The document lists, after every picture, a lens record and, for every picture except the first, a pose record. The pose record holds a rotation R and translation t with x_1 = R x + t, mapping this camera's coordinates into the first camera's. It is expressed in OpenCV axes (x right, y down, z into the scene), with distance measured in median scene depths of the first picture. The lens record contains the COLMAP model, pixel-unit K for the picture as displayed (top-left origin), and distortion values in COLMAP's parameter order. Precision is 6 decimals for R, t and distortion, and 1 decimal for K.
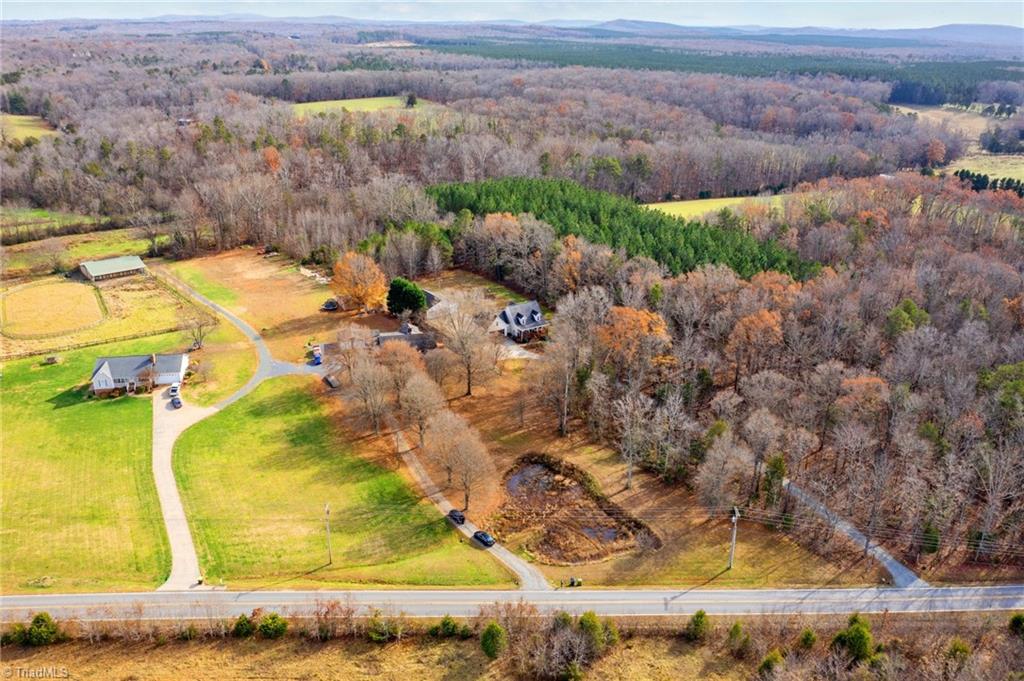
lens RADIAL K [[822.2, 0, 485.8], [0, 822.2, 340.4], [0, 0, 1]] dist [-0.043285, 0.000046]
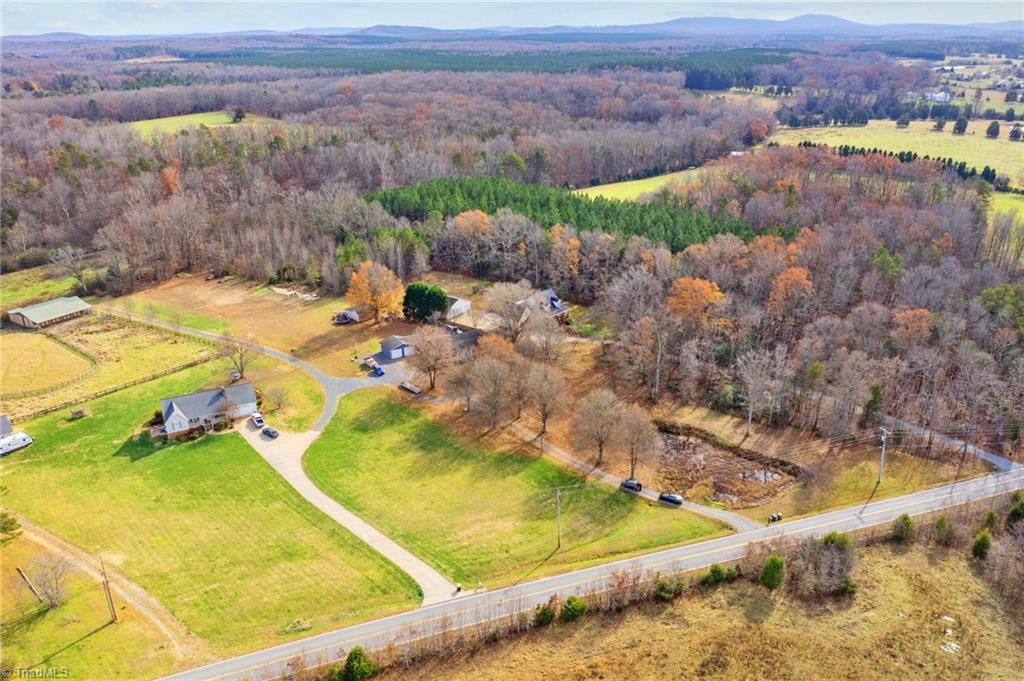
lens RADIAL K [[826.0, 0, 512.0], [0, 826.0, 340.5], [0, 0, 1]] dist [-0.037954, 0.008234]
pose [[0.952779, -0.131779, 0.273579, -0.271679], [0.134042, 0.990920, 0.010490, -0.000832], [-0.272478, 0.026677, 0.961792, 0.010997]]
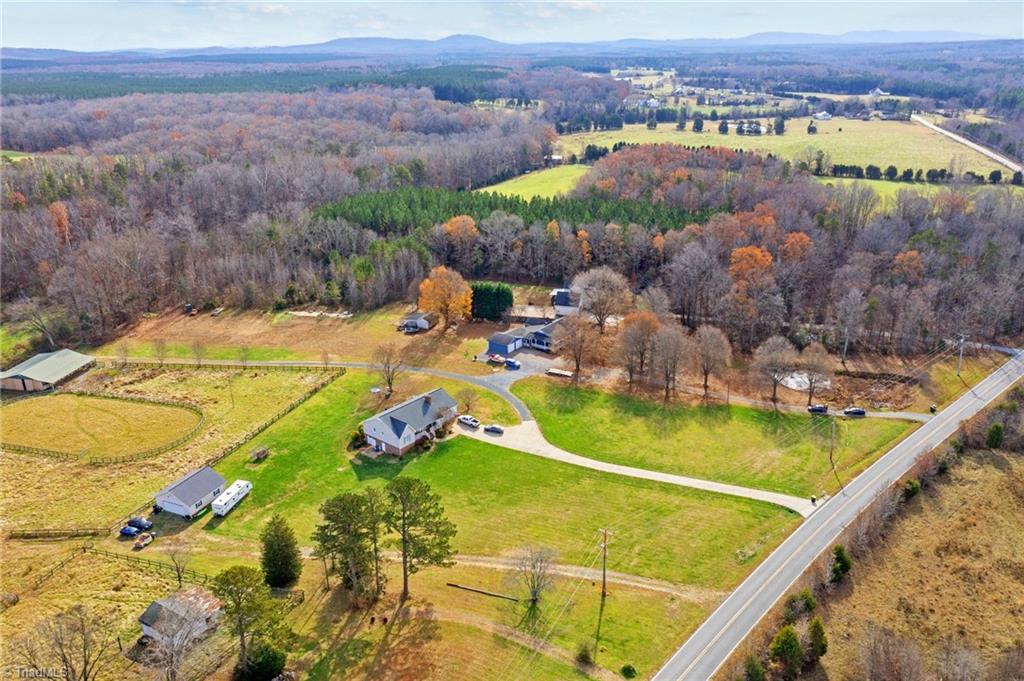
lens RADIAL K [[808.8, 0, 542.9], [0, 808.8, 340.9], [0, 0, 1]] dist [-0.027068, -0.000728]
pose [[0.741469, -0.252529, 0.621653, -0.681448], [0.263267, 0.961674, 0.076645, -0.061238], [-0.617183, 0.106830, 0.779534, 0.161168]]
